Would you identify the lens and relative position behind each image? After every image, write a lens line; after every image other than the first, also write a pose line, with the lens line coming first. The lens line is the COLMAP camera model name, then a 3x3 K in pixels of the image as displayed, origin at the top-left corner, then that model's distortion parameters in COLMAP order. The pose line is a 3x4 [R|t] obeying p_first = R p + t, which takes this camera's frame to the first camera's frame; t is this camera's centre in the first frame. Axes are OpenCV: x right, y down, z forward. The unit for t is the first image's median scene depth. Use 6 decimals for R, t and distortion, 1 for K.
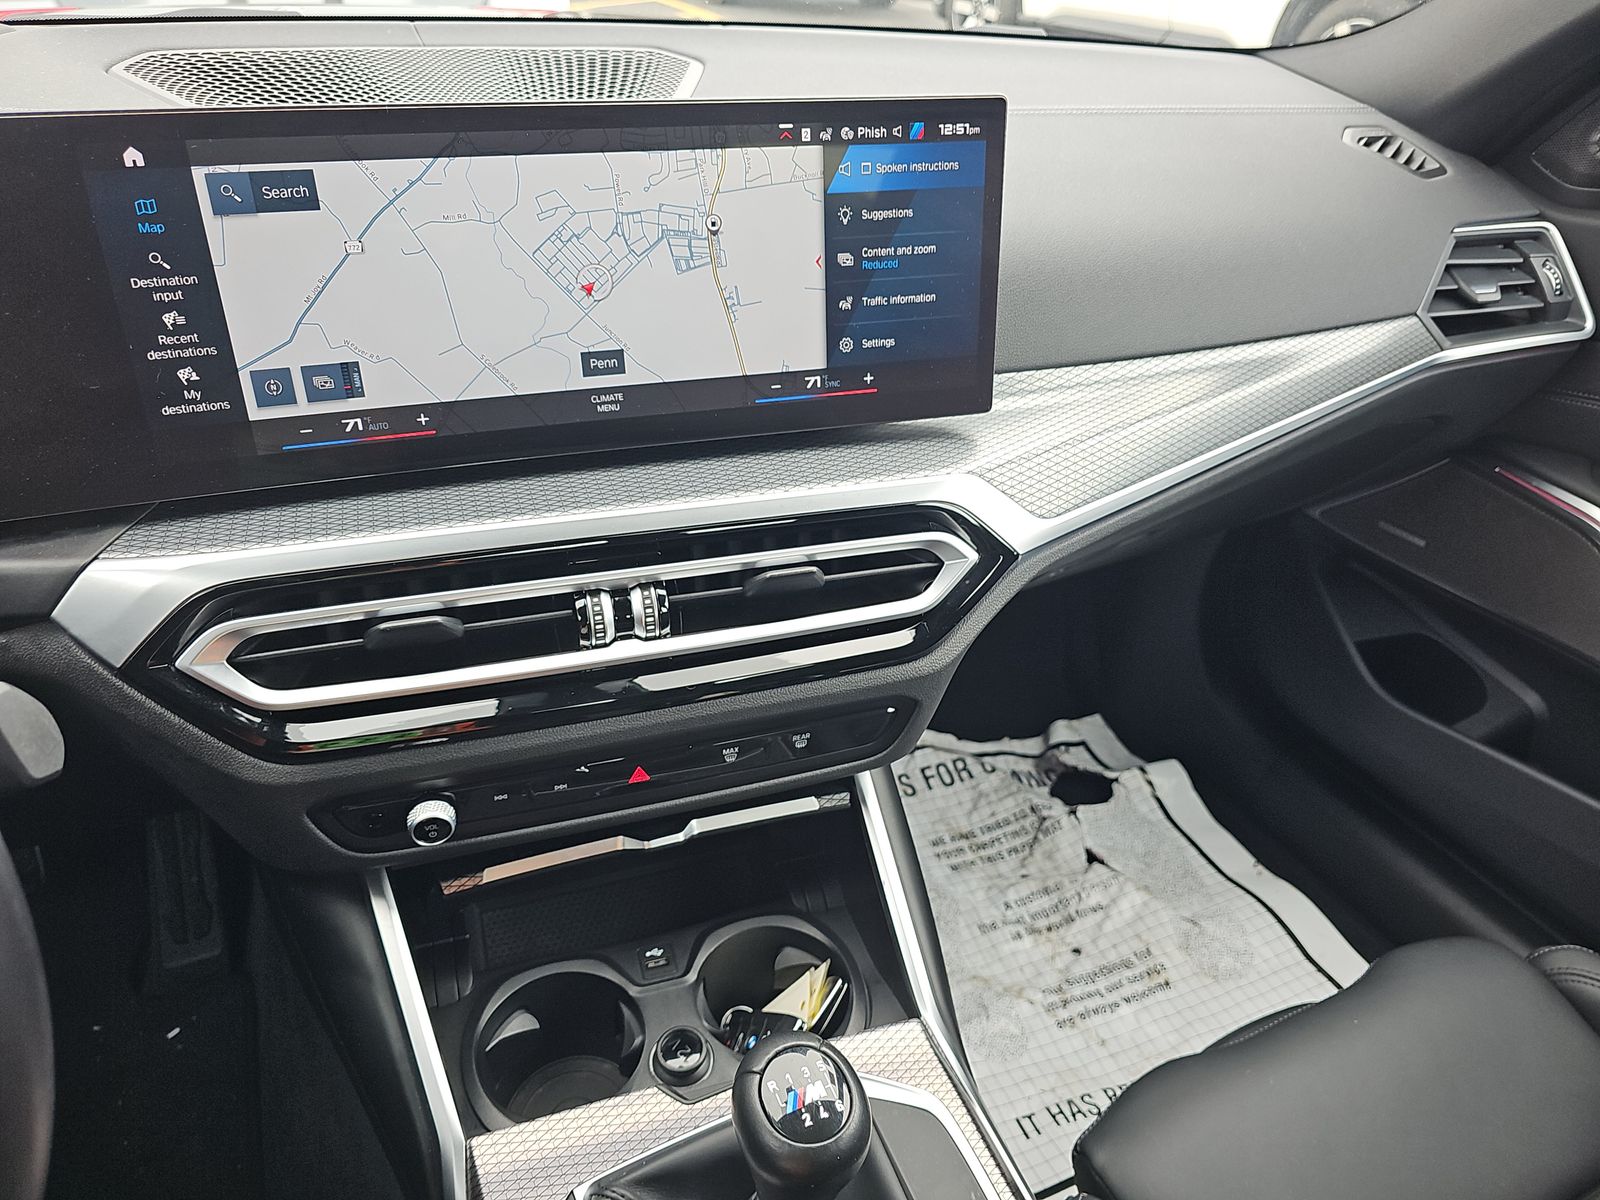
lens RADIAL K [[1088.0, 0, 800.0], [0, 1088.0, 600.0], [0, 0, 1]] dist [-0.000309, -0.000102]
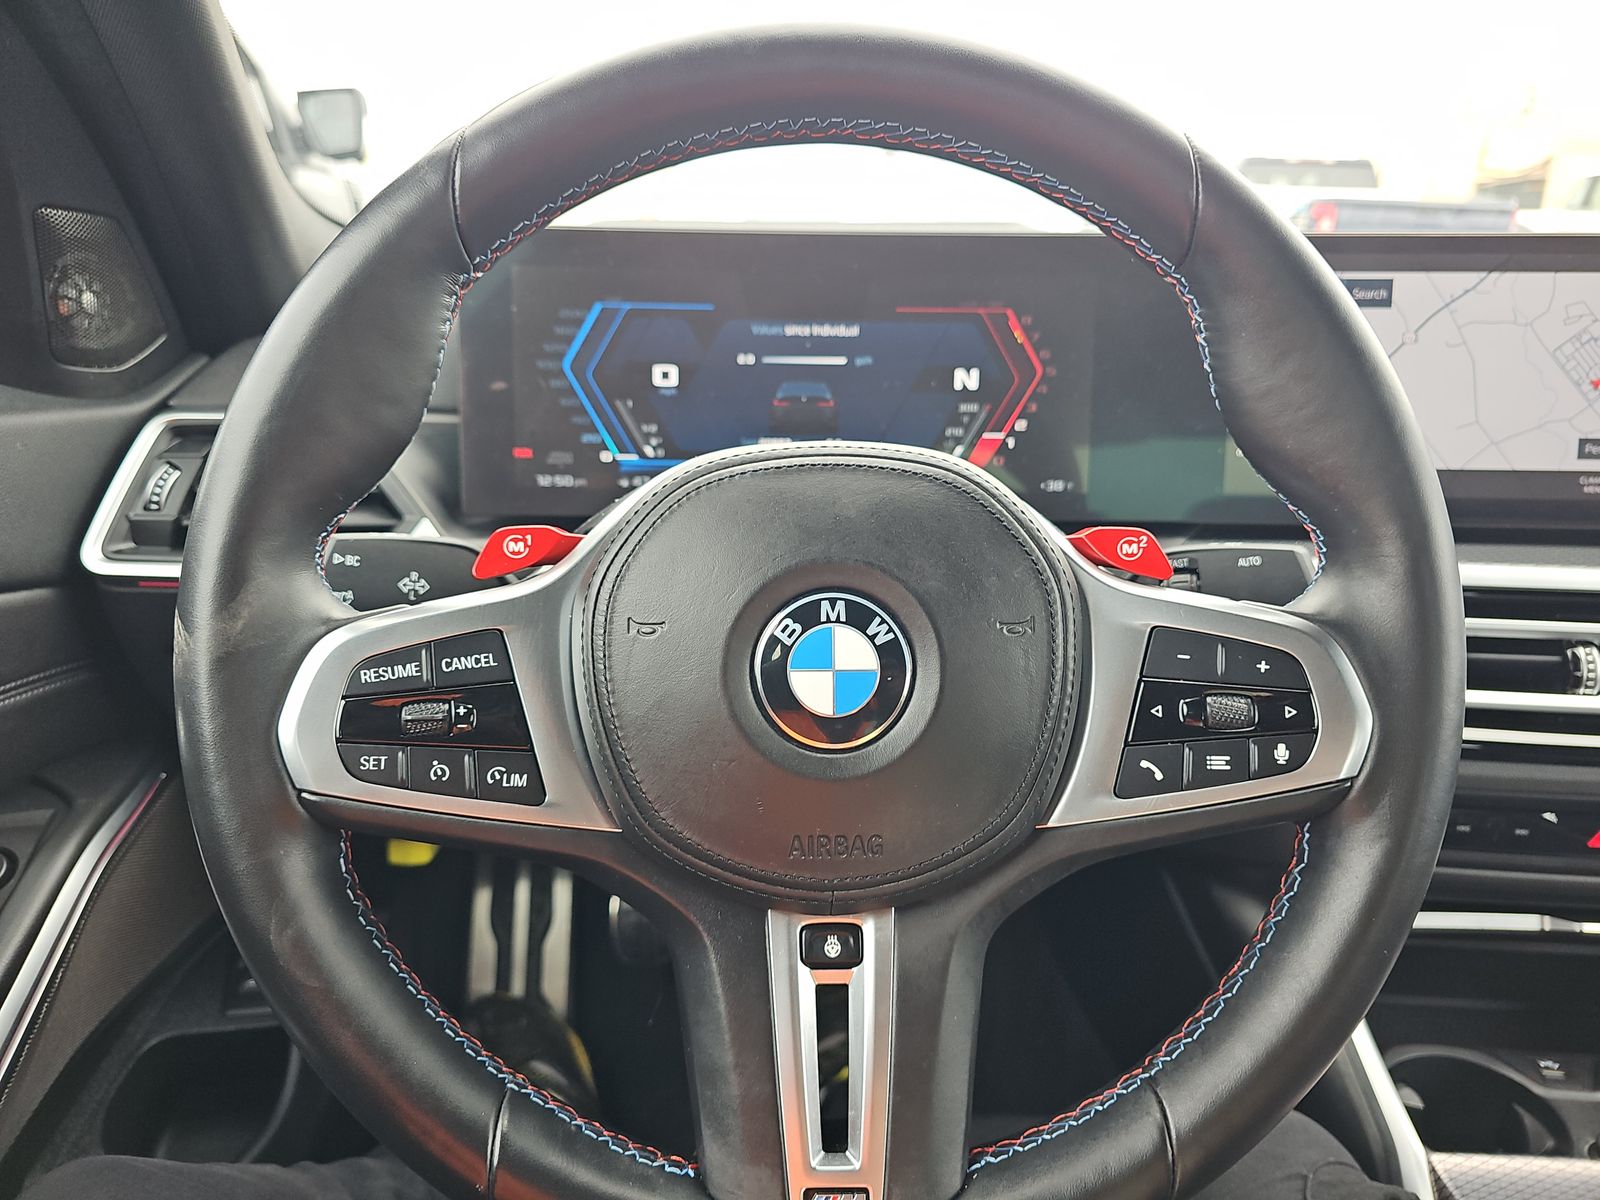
lens RADIAL K [[1088.0, 0, 800.0], [0, 1088.0, 600.0], [0, 0, 1]] dist [-0.000309, -0.000102]
pose [[0.919132, 0.078235, -0.386102, -0.495379], [-0.186553, 0.949663, -0.251669, 0.370908], [0.346978, 0.303346, 0.887461, -0.242130]]
